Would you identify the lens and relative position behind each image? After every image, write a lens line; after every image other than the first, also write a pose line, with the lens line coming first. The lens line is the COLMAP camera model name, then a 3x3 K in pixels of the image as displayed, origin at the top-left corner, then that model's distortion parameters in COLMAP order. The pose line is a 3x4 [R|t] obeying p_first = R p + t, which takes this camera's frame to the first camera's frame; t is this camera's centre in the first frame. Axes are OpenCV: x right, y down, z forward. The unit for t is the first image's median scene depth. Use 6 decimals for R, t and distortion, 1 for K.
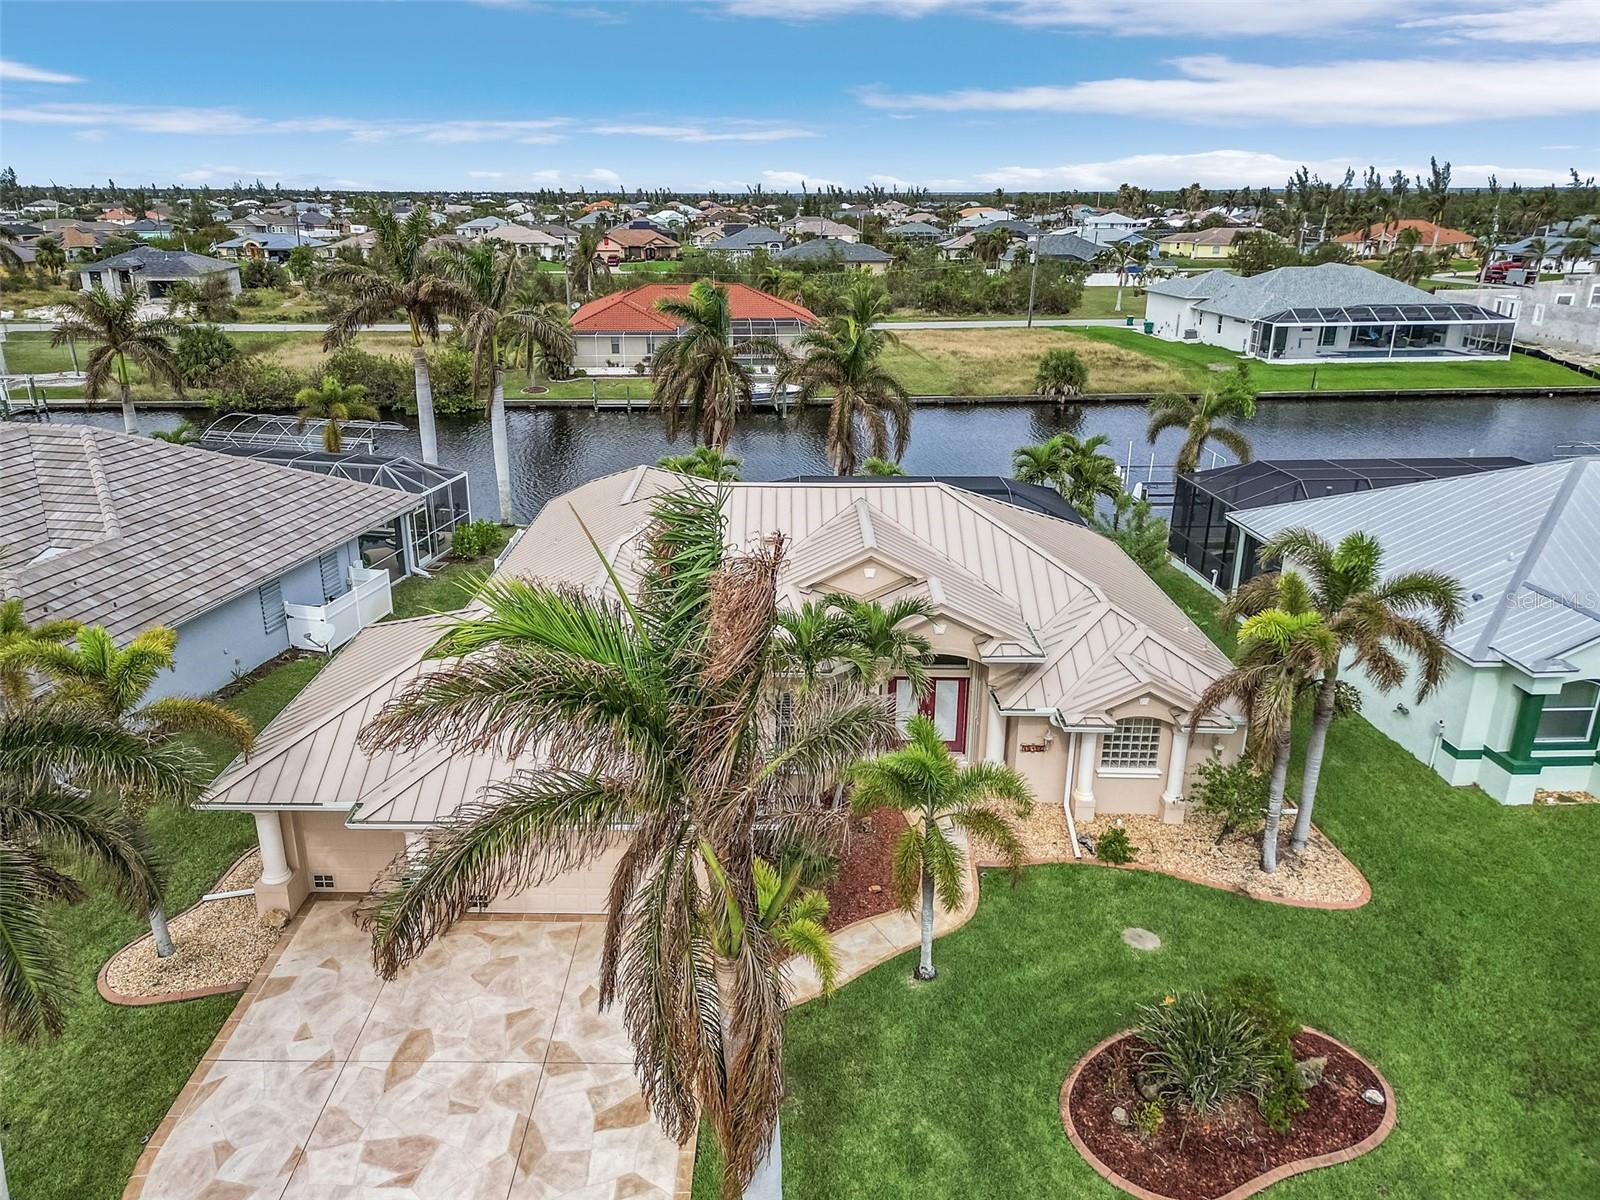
lens RADIAL K [[1118.4, 0, 792.4], [0, 1118.4, 596.6], [0, 0, 1]] dist [0.081698, -0.076935]
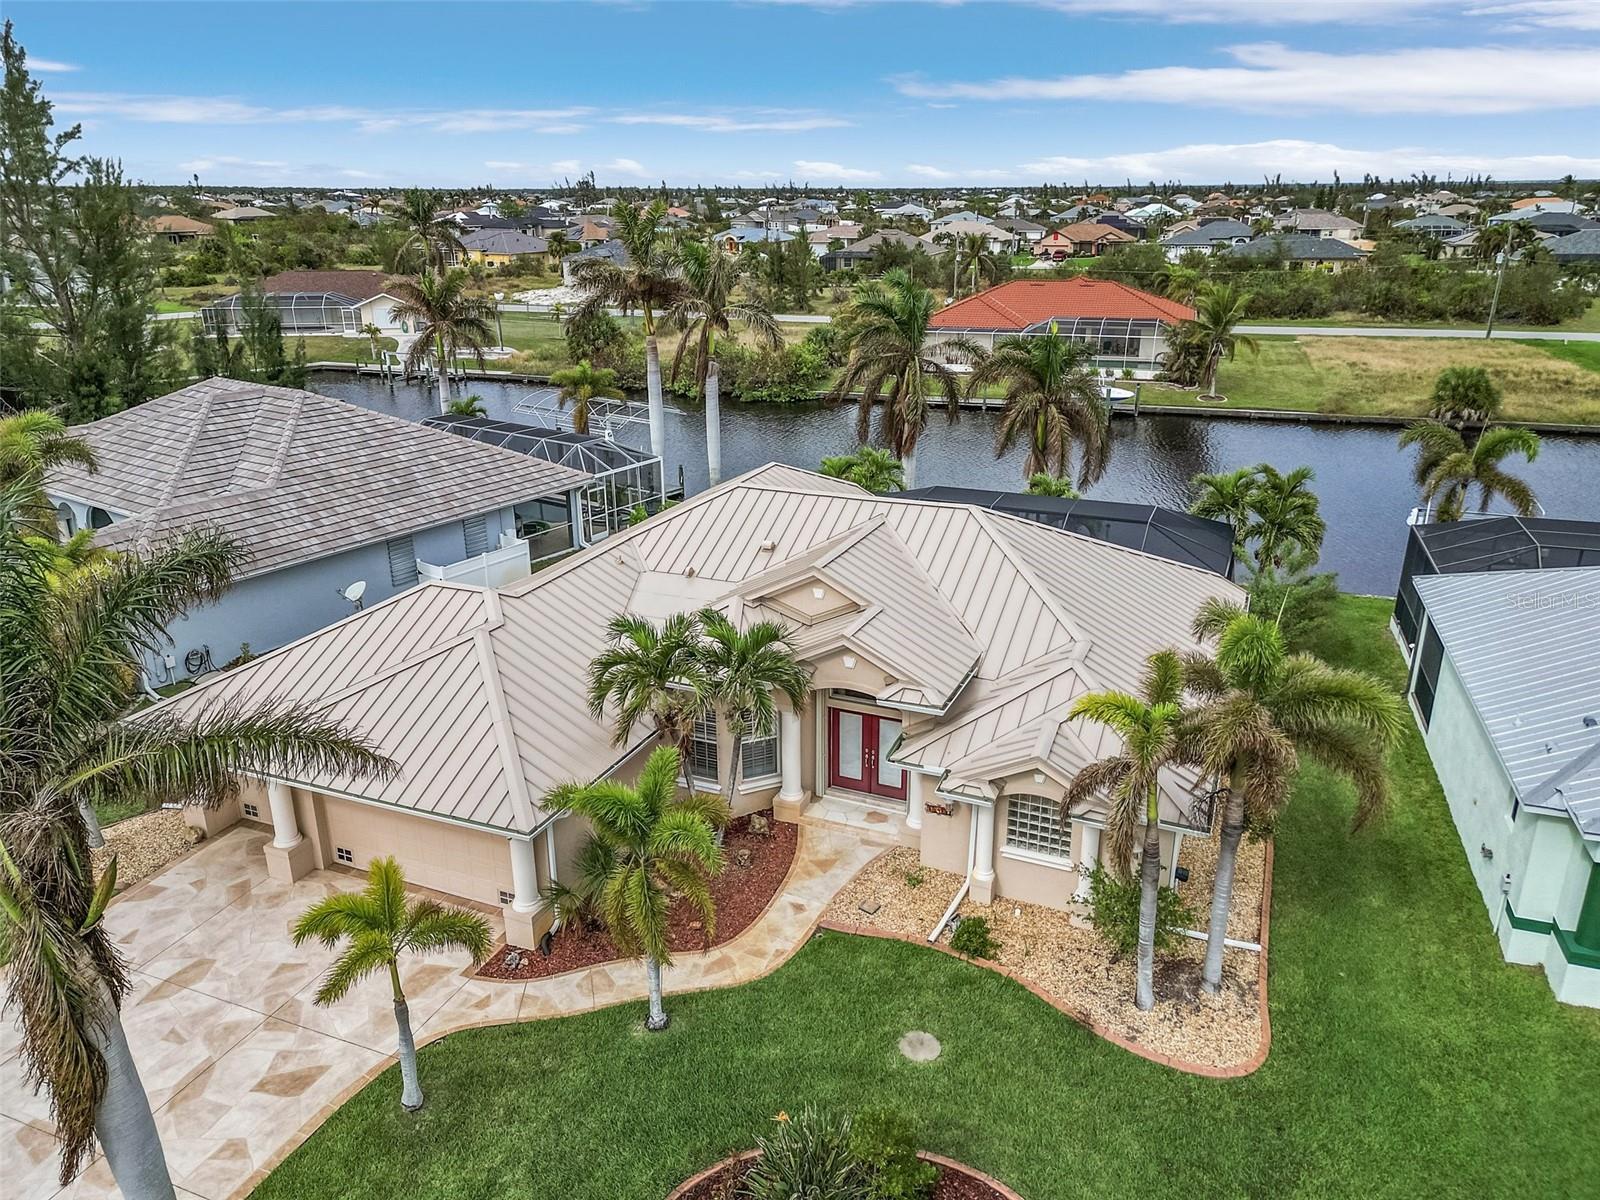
lens RADIAL K [[1126.9, 0, 871.1], [0, 1126.9, 607.9], [0, 0, 1]] dist [0.078298, -0.080065]
pose [[0.931235, 0.122274, -0.343295, 0.136185], [-0.118478, 0.992438, 0.032096, -0.013988], [0.344623, 0.010784, 0.938679, 0.041937]]
